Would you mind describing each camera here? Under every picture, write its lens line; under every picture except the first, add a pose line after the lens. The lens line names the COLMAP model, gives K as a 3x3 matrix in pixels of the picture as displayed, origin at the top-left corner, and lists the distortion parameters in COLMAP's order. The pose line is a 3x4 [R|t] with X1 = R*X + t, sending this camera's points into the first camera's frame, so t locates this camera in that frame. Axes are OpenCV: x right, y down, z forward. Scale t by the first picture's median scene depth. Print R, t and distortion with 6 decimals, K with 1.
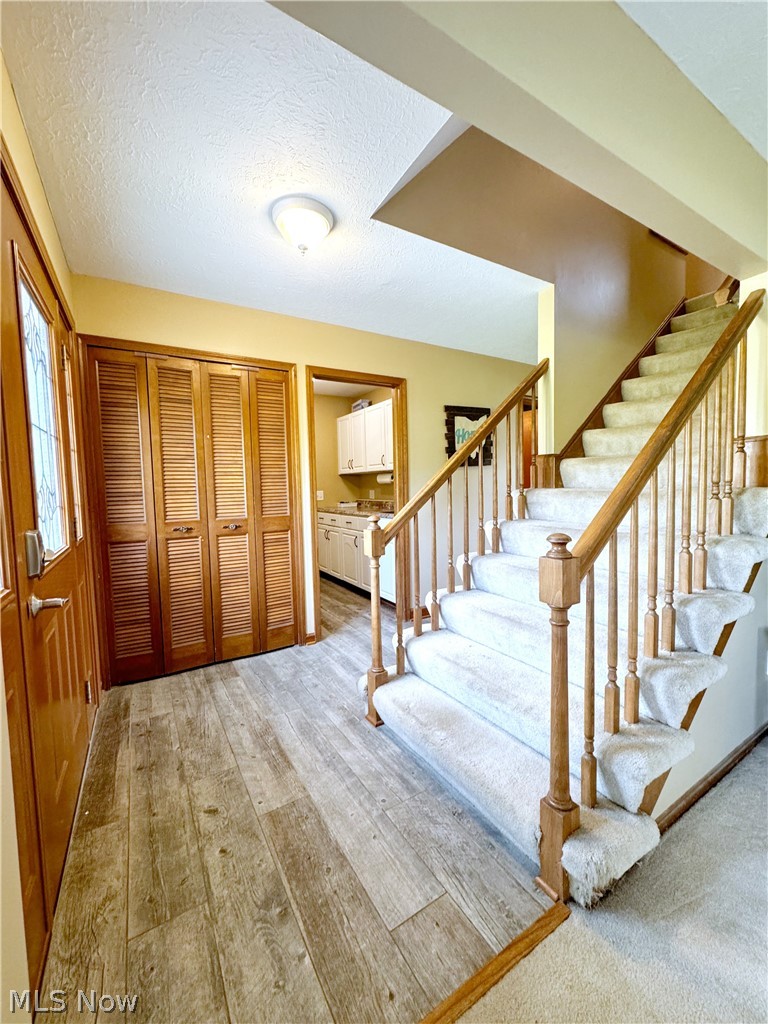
lens RADIAL K [[408.7, 0, 382.8], [0, 408.7, 511.6], [0, 0, 1]] dist [-0.000151, -0.000045]
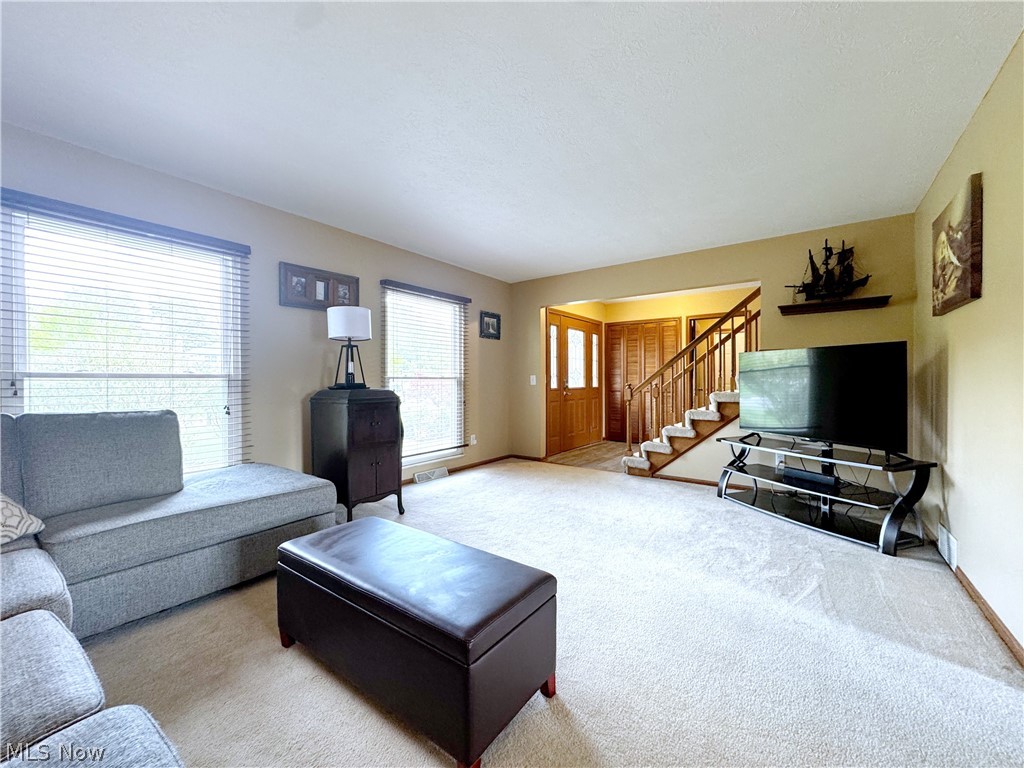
lens RADIAL K [[408.7, 0, 515.4], [0, 408.7, 383.9], [0, 0, 1]] dist [-0.000151, -0.000045]
pose [[0.390101, 0.032195, -0.920209, 1.622912], [-0.063957, 0.997922, 0.007801, 0.042670], [0.918548, 0.055811, 0.391349, -0.719692]]
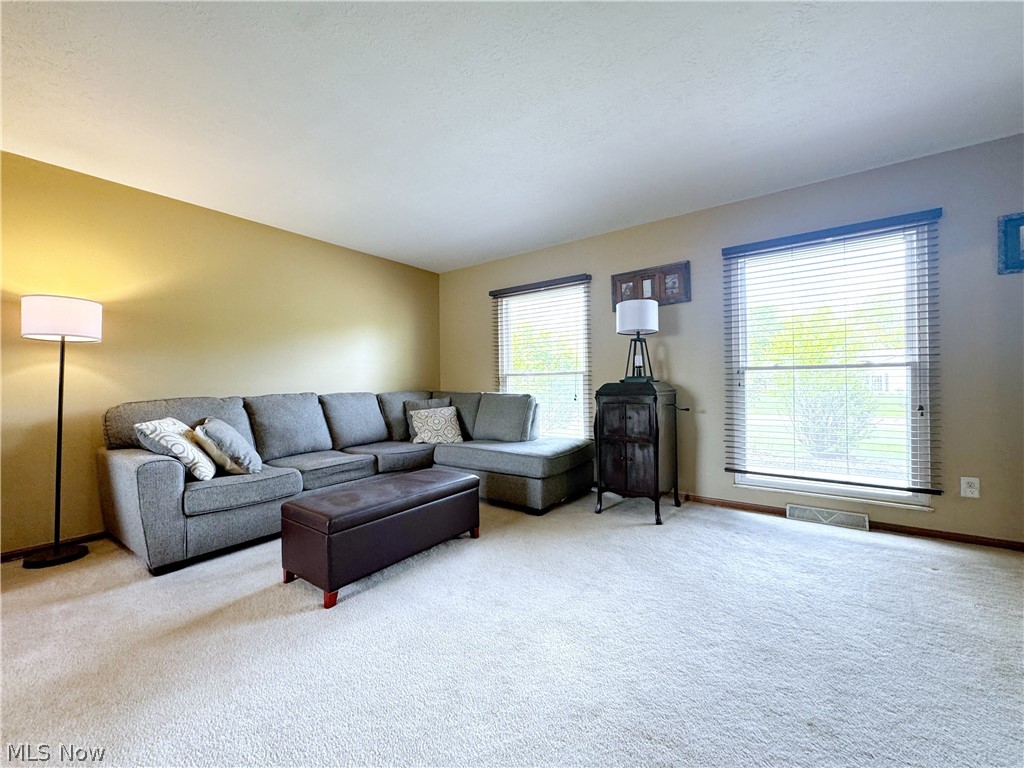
lens RADIAL K [[408.7, 0, 518.9], [0, 408.7, 382.4], [0, 0, 1]] dist [-0.000151, -0.000045]
pose [[-0.918803, 0.036253, -0.393048, 1.118835], [0.012276, 0.997916, 0.063348, 0.017214], [0.394526, 0.053380, -0.917333, 0.294588]]
